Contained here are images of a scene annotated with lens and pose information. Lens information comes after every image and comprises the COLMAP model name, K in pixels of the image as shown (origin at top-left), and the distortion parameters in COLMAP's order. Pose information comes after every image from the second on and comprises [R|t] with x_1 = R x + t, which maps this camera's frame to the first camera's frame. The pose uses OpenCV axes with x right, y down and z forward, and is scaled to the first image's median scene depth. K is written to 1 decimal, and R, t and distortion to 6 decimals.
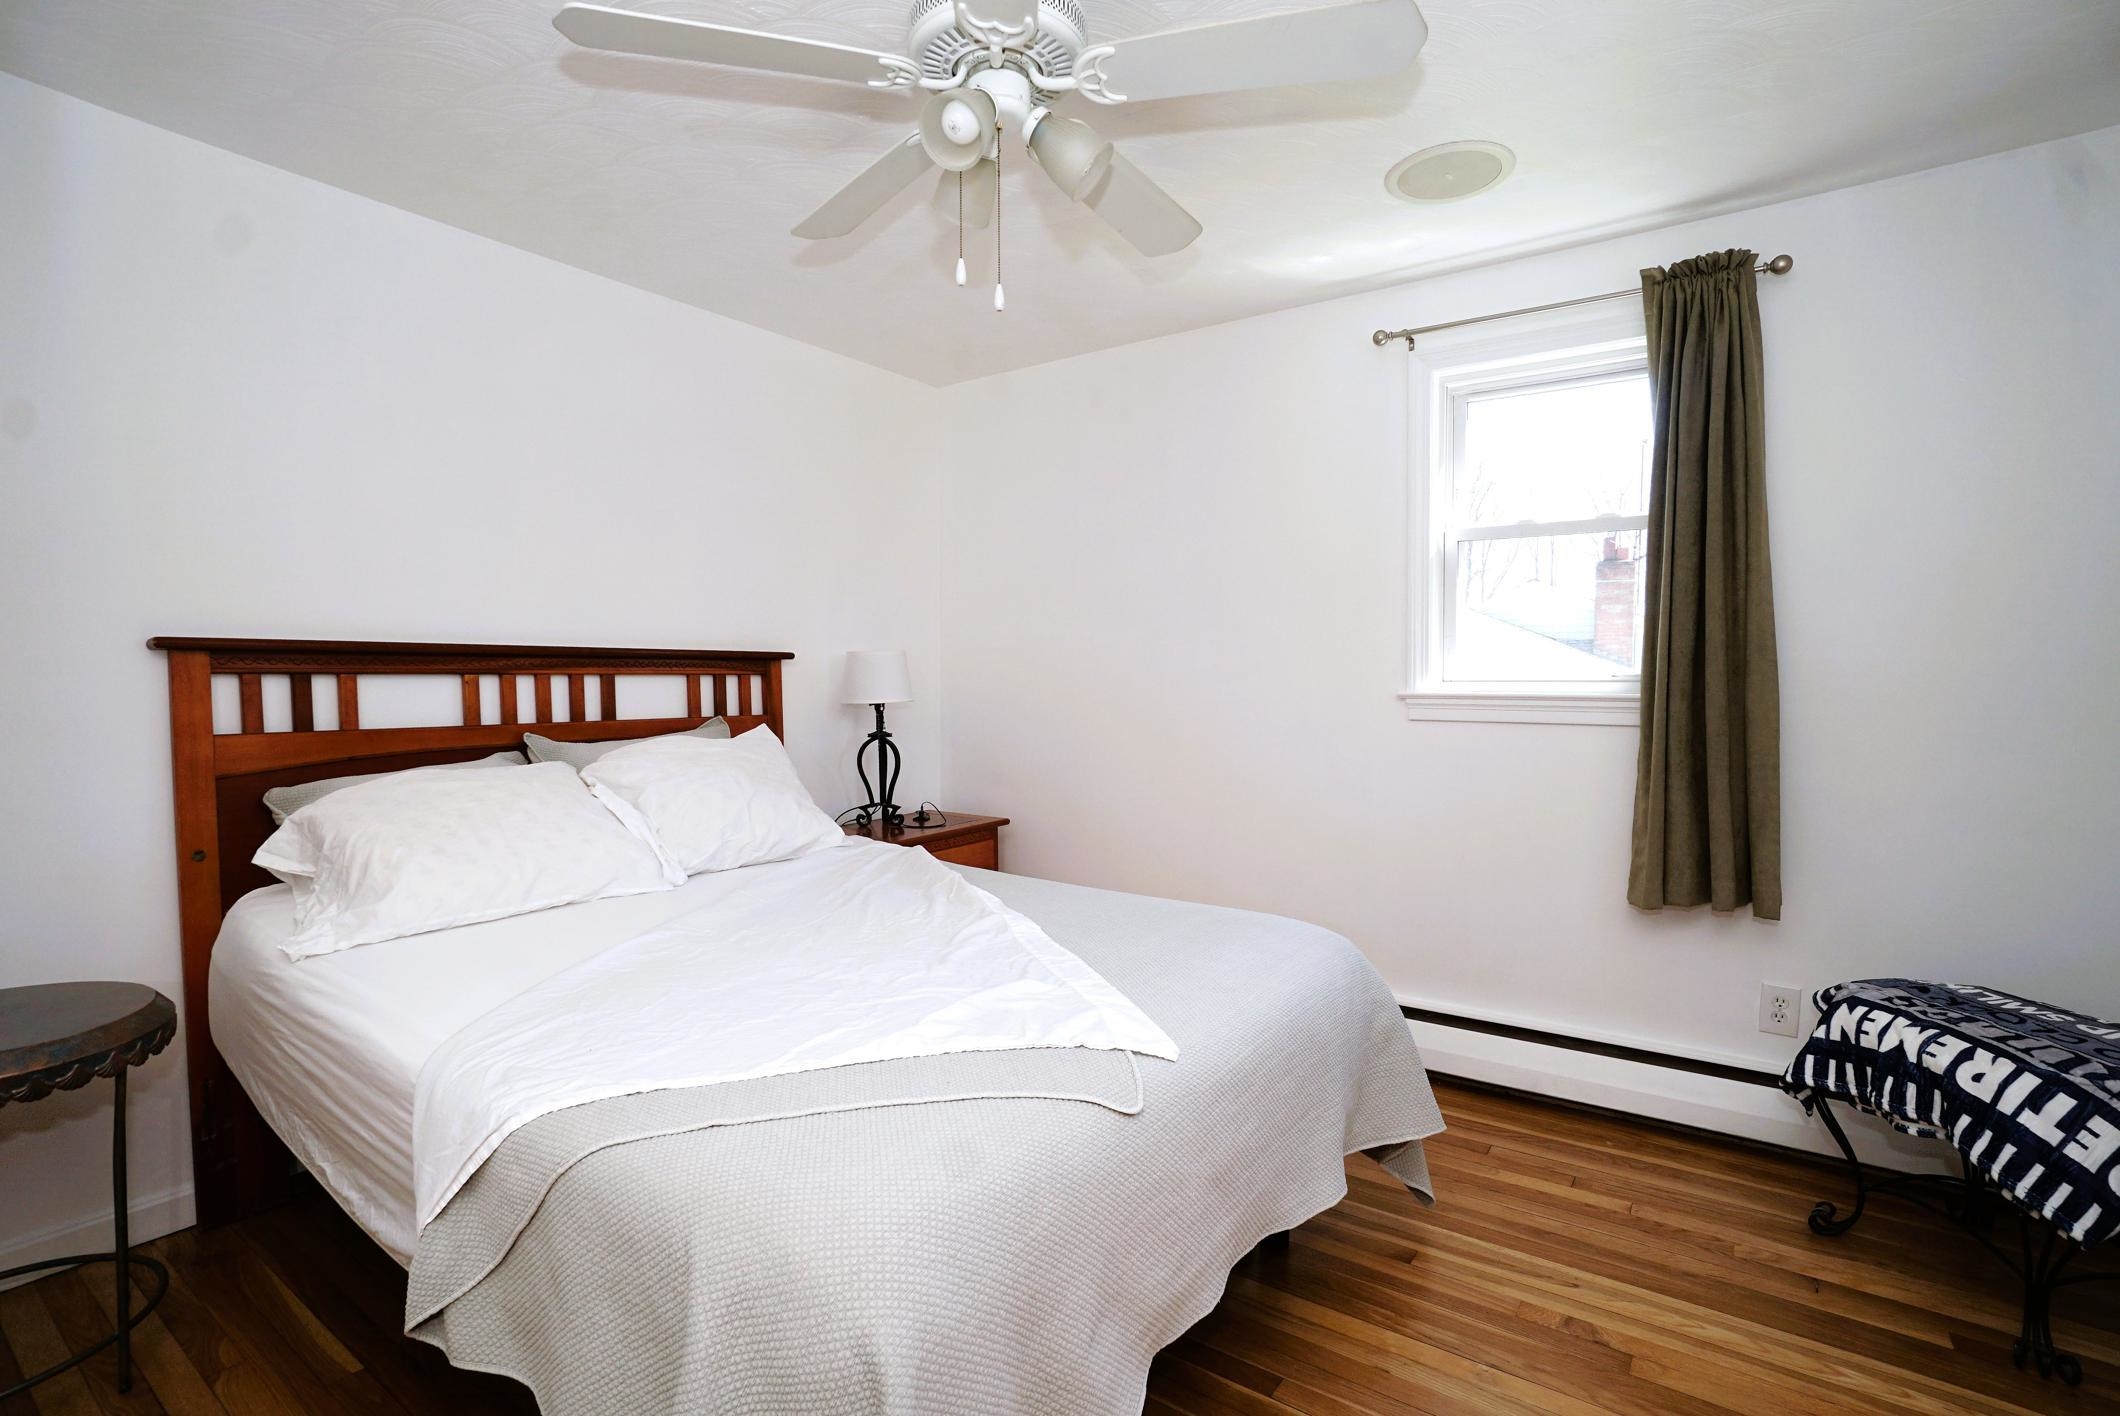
lens RADIAL K [[1032.9, 0, 1048.3], [0, 1032.9, 708.9], [0, 0, 1]] dist [-0.048861, 0.031716]
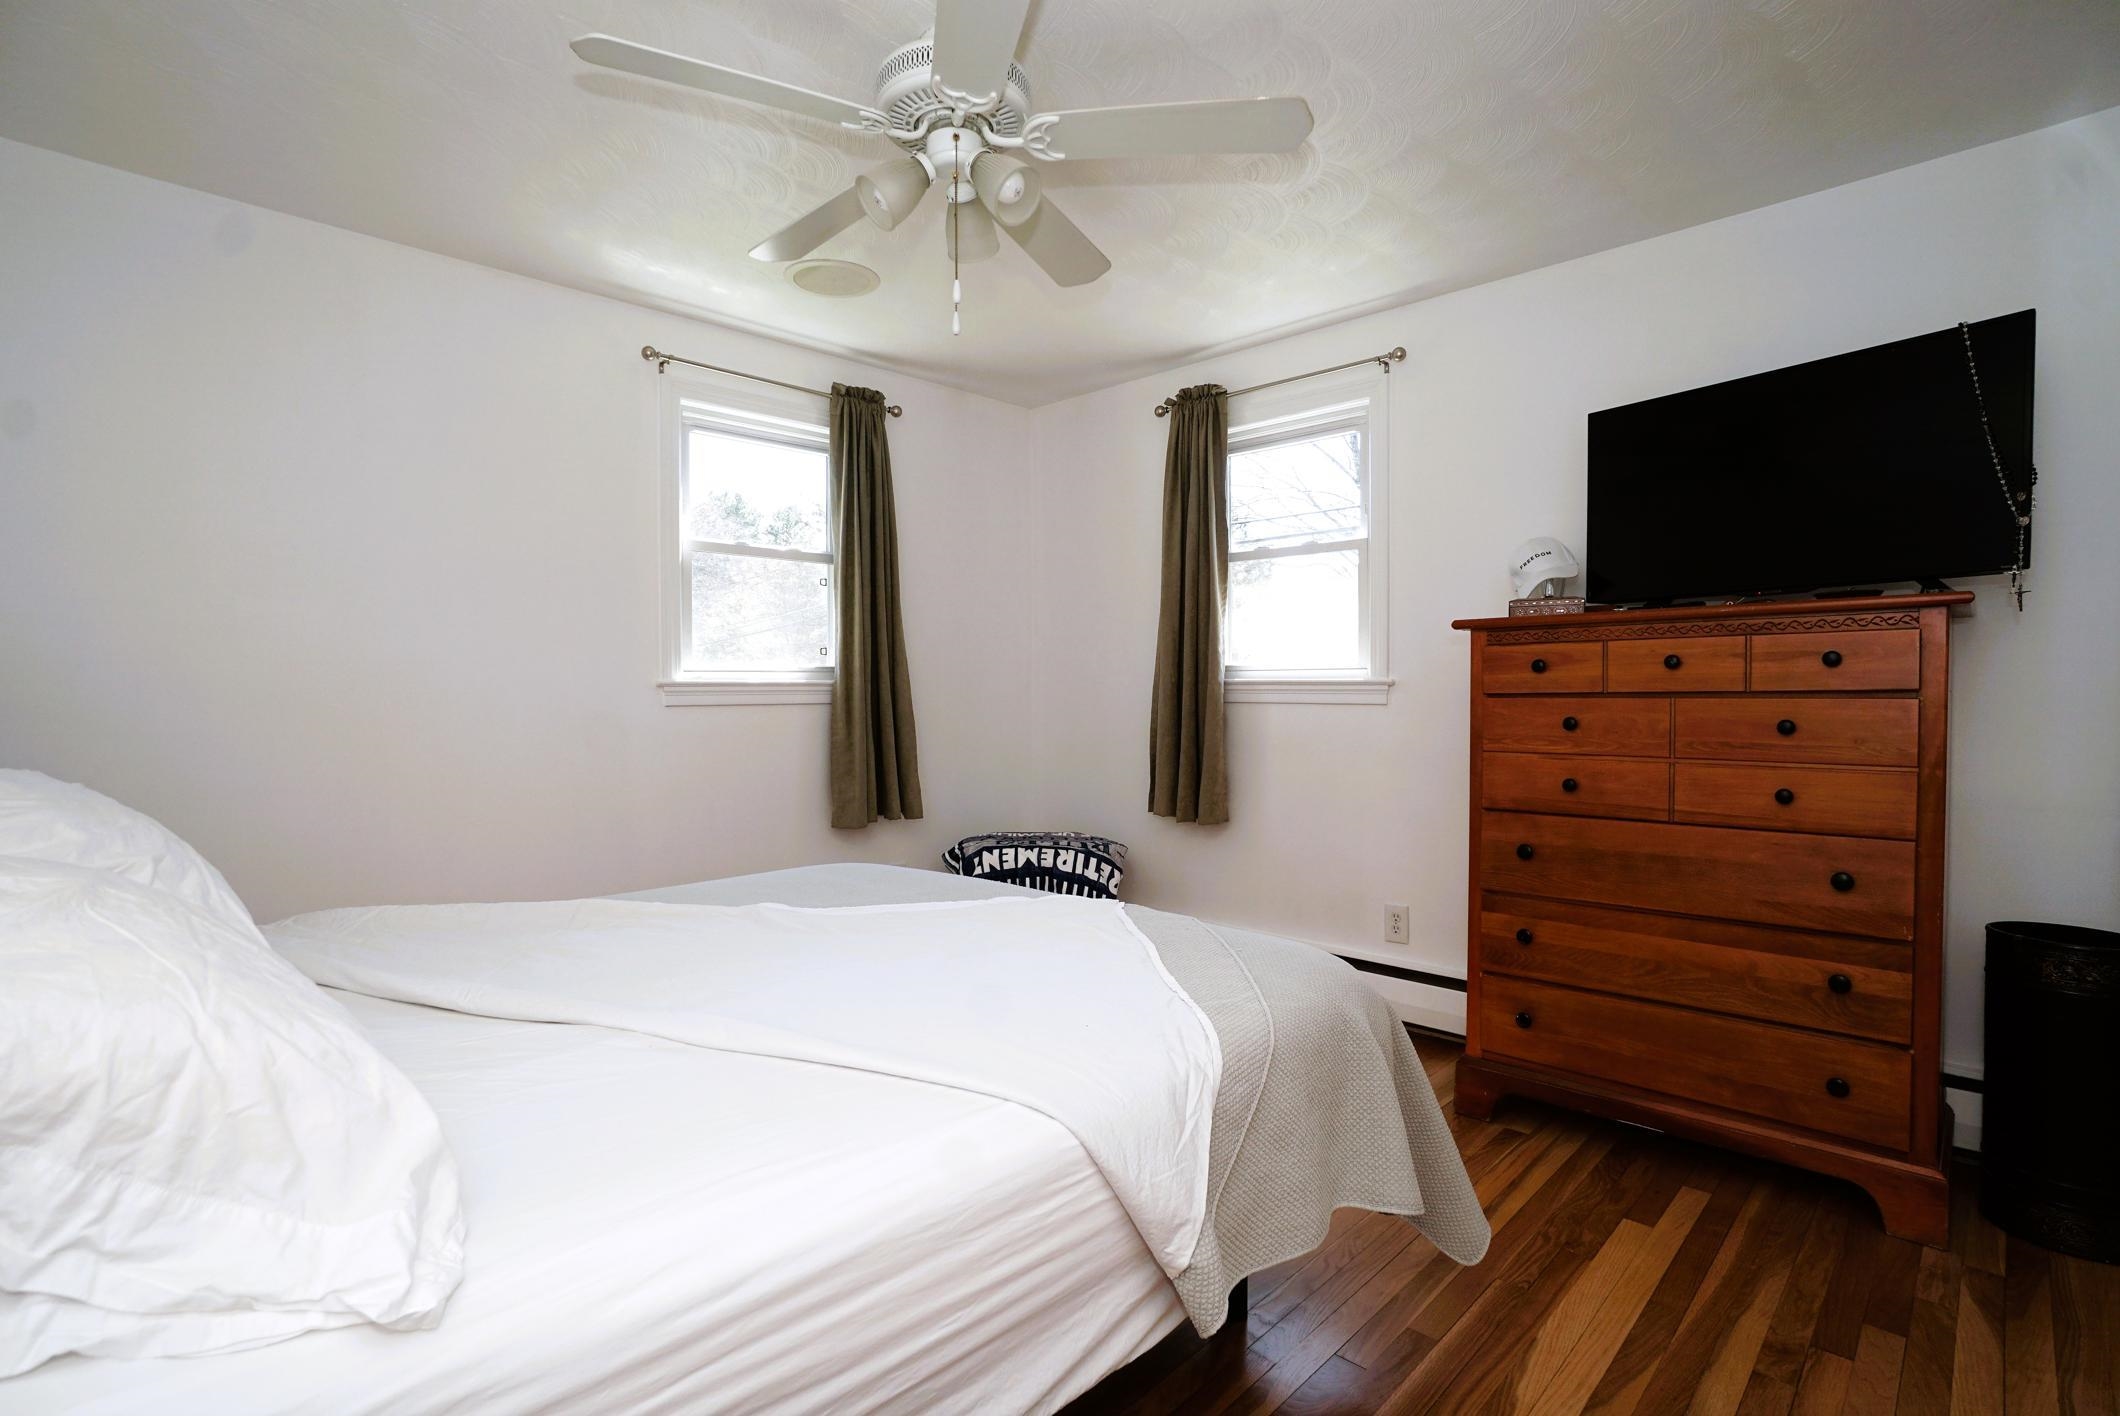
lens RADIAL K [[1032.9, 0, 1048.3], [0, 1032.9, 708.9], [0, 0, 1]] dist [-0.048861, 0.031716]
pose [[0.143625, -0.024433, 0.989331, -0.846584], [0.035499, 0.999179, 0.019523, 0.008241], [-0.988995, 0.032316, 0.144374, 0.535369]]
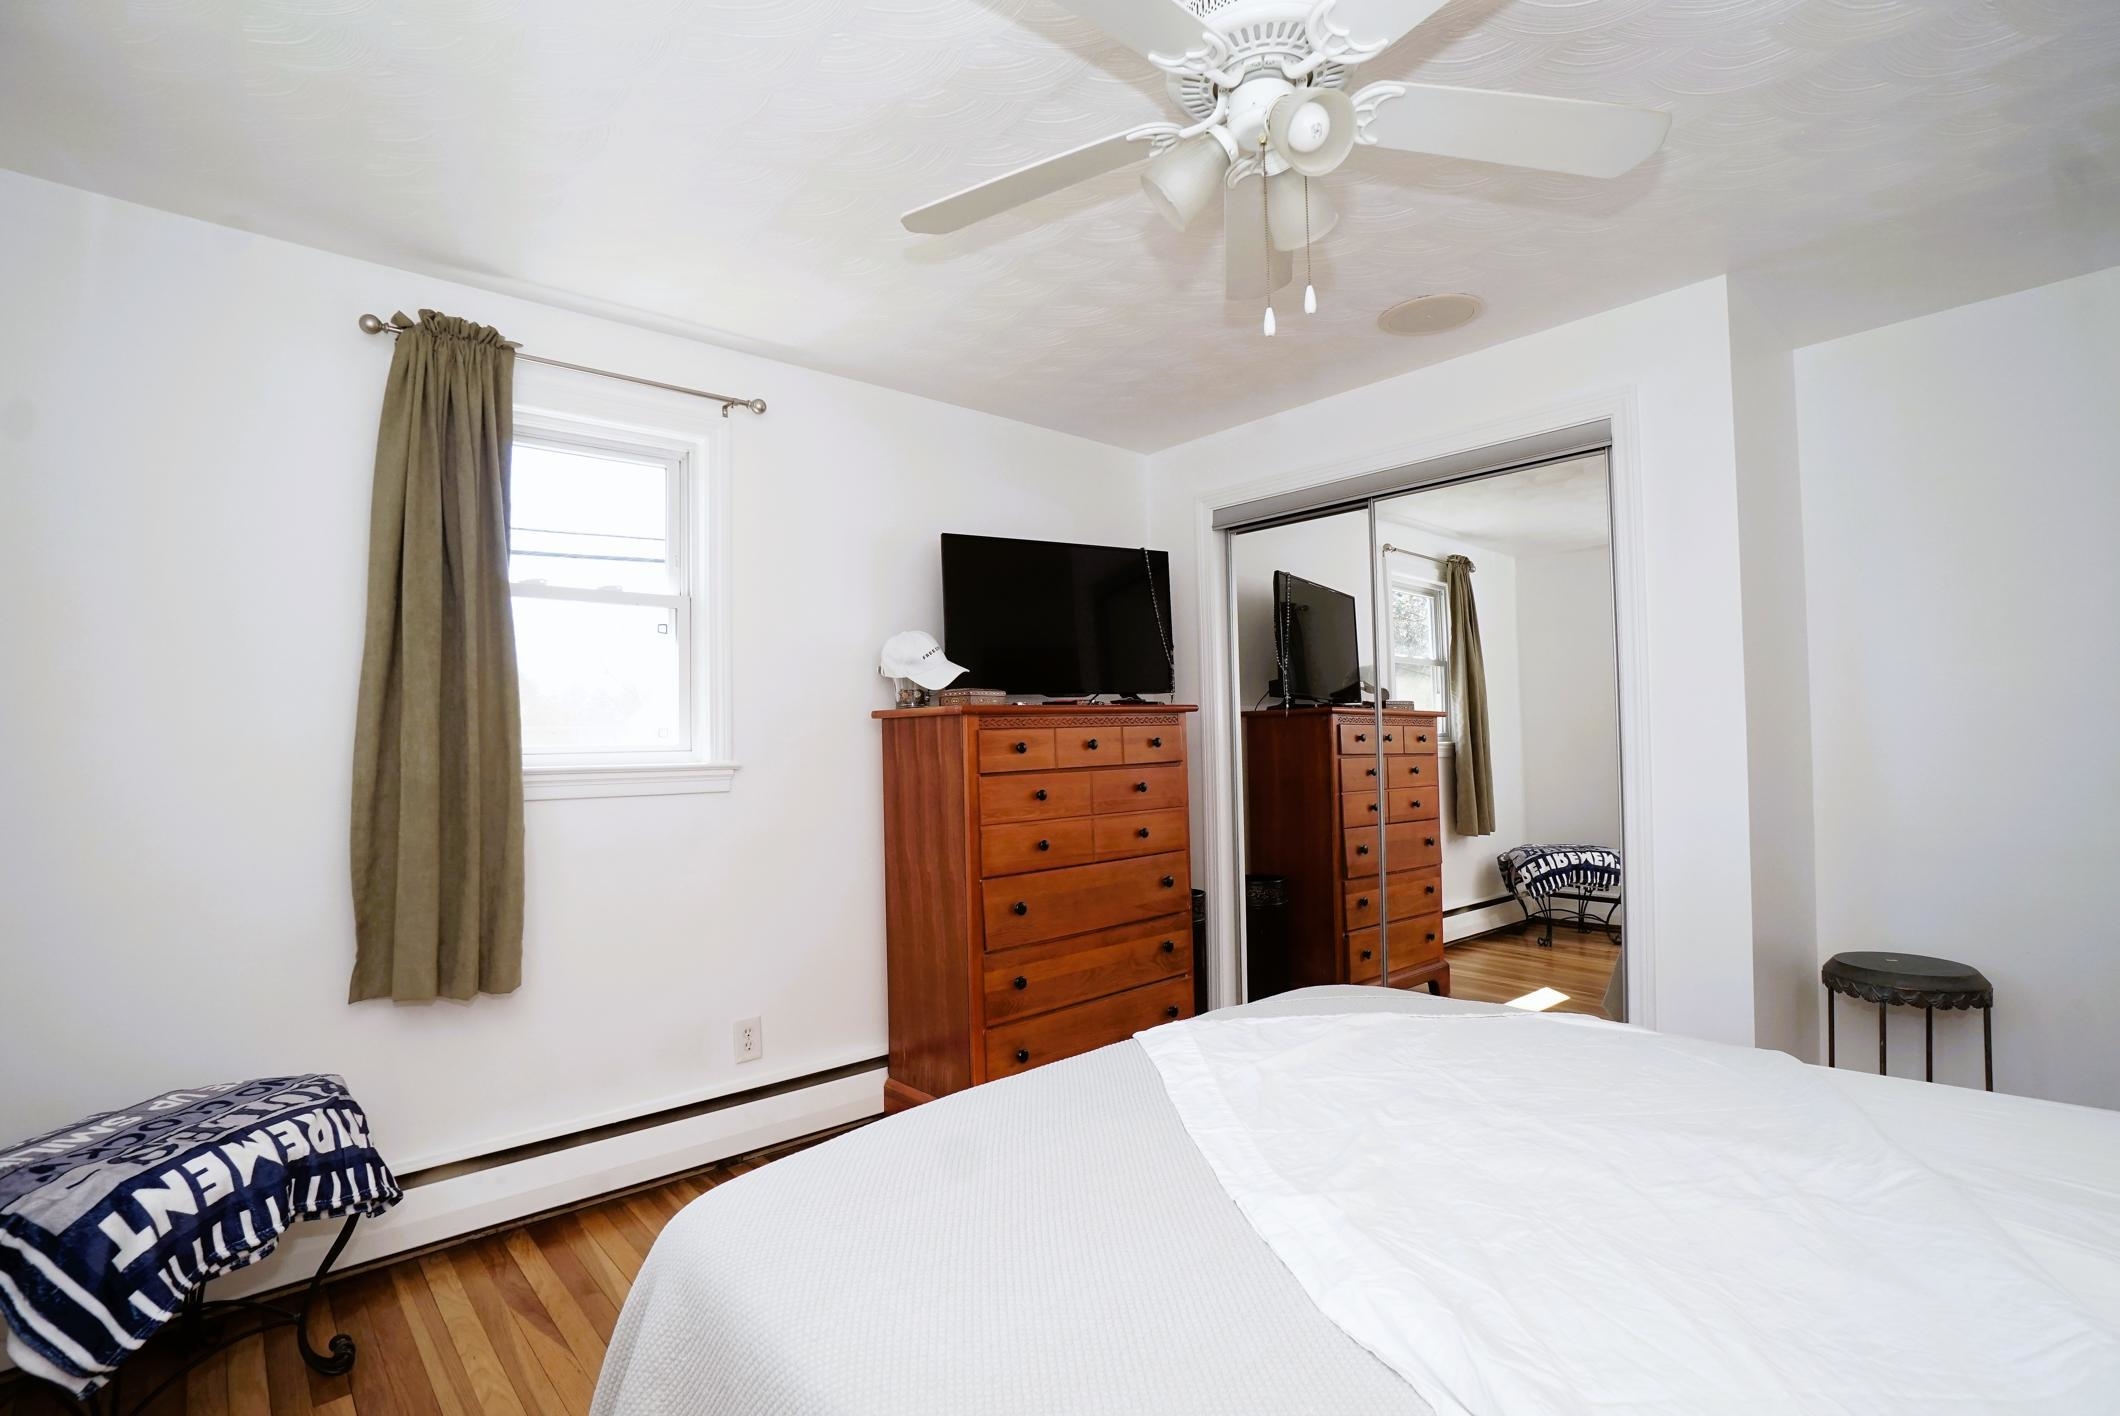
lens RADIAL K [[1032.9, 0, 1048.3], [0, 1032.9, 708.9], [0, 0, 1]] dist [-0.048861, 0.031716]
pose [[-0.981905, 0.022278, 0.188059, -0.021180], [0.022987, 0.999734, 0.001594, -0.044708], [-0.187974, 0.005888, -0.982156, 1.390882]]
